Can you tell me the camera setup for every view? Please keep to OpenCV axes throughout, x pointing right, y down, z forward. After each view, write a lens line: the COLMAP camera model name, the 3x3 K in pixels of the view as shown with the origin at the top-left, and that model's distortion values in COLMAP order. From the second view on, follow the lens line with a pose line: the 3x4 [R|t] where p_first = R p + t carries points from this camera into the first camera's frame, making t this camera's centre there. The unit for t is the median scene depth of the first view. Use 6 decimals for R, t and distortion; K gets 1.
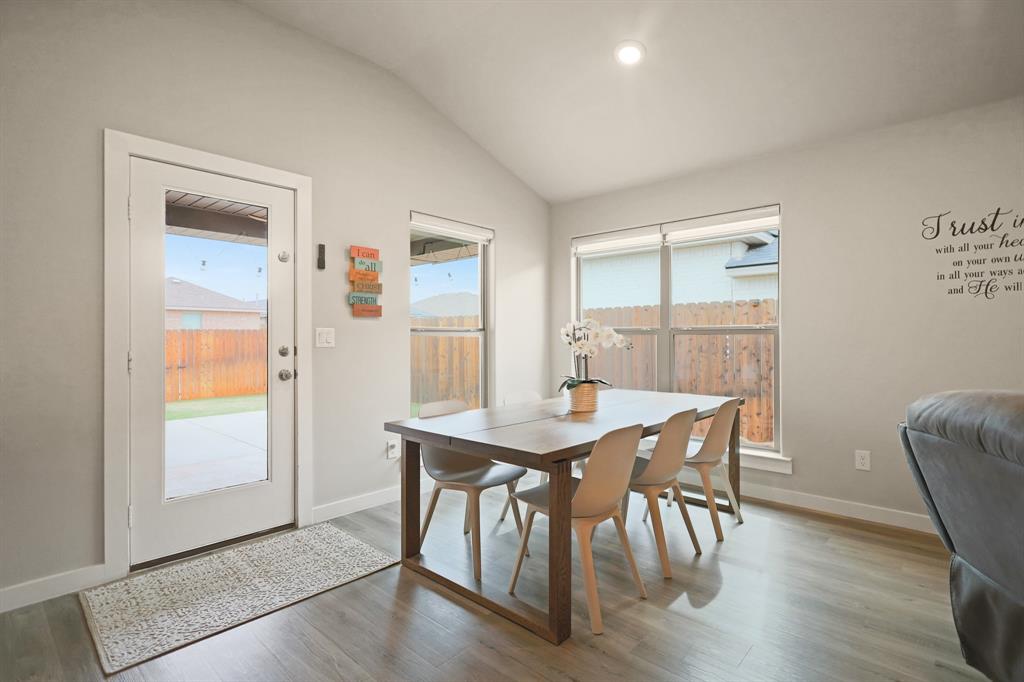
lens RADIAL K [[498.8, 0, 516.4], [0, 498.8, 337.7], [0, 0, 1]] dist [0.027628, -0.005608]
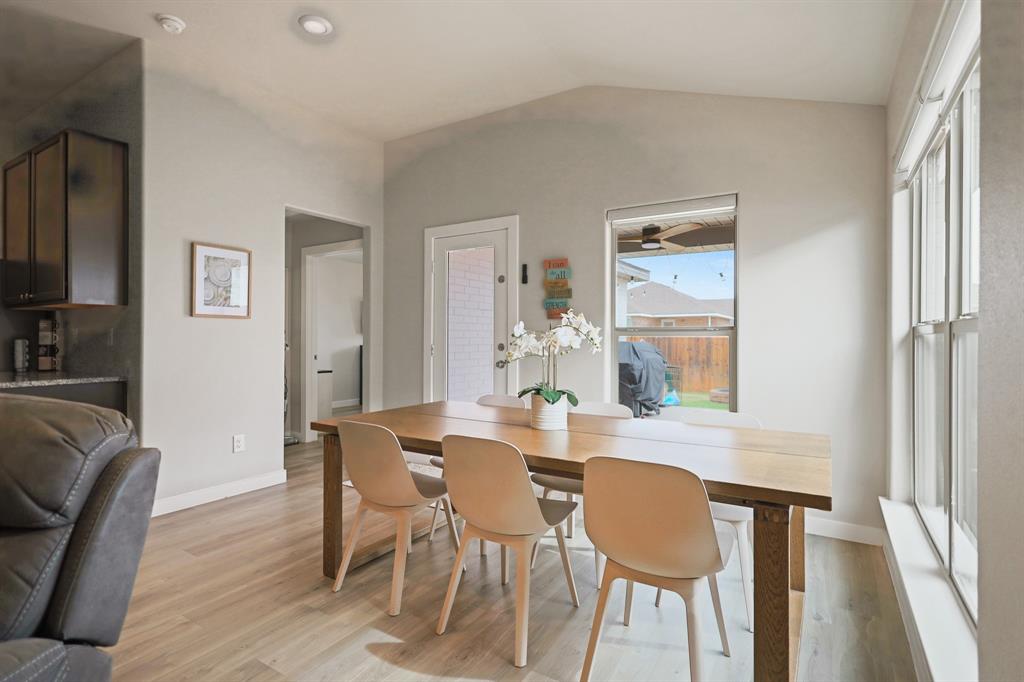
lens RADIAL K [[498.8, 0, 513.7], [0, 498.8, 338.4], [0, 0, 1]] dist [0.027628, -0.005608]
pose [[0.176169, 0.001569, -0.984359, 2.042125], [-0.010397, 0.999946, -0.000267, 0.008584], [0.984305, 0.010282, 0.176176, 1.775210]]
